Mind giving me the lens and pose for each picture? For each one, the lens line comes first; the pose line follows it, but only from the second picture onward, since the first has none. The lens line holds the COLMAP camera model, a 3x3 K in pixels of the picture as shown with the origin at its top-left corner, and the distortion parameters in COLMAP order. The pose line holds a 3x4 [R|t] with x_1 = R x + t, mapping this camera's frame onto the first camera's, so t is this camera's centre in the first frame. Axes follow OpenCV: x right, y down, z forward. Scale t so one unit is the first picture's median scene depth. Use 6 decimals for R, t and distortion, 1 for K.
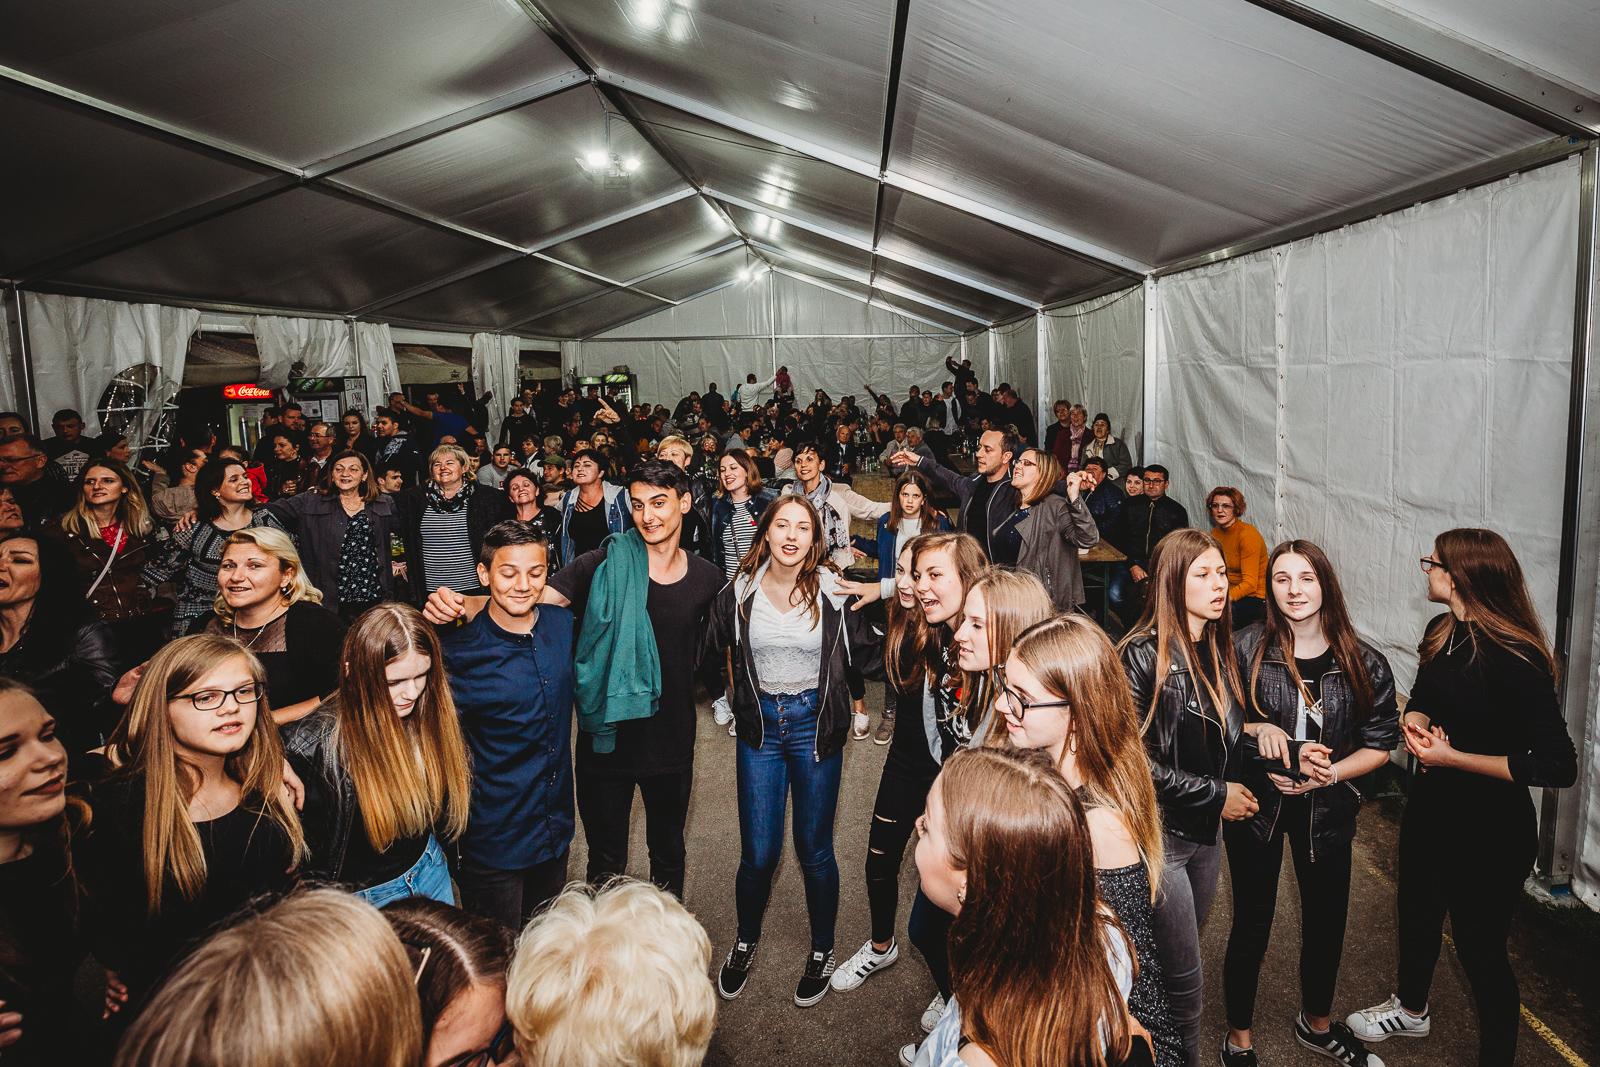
lens RADIAL K [[875.2, 0, 933.1], [0, 875.2, 439.2], [0, 0, 1]] dist [-0.017057, 0.001561]
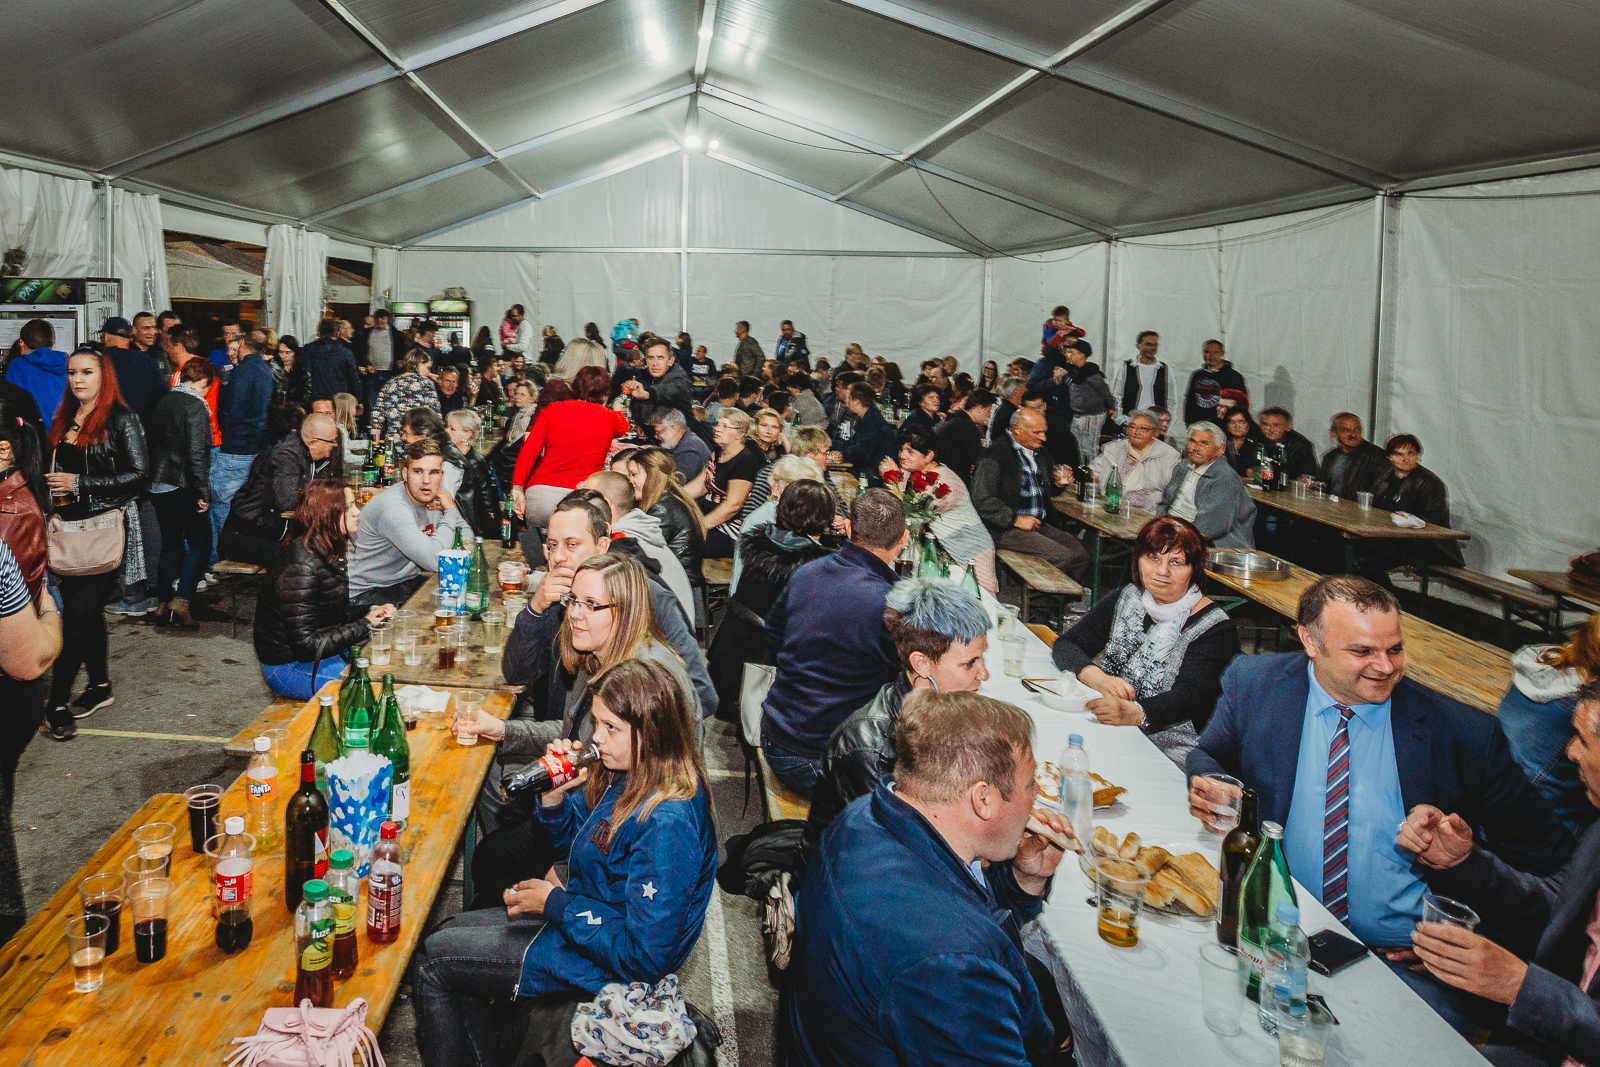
lens RADIAL K [[1097.8, 0, 549.4], [0, 1097.8, 342.5], [0, 0, 1]] dist [-0.022119, -0.000939]
pose [[0.983326, 0.039769, -0.177449, -0.150427], [-0.048747, 0.997727, -0.046522, -0.007274], [0.175195, 0.054396, 0.983030, 0.210701]]
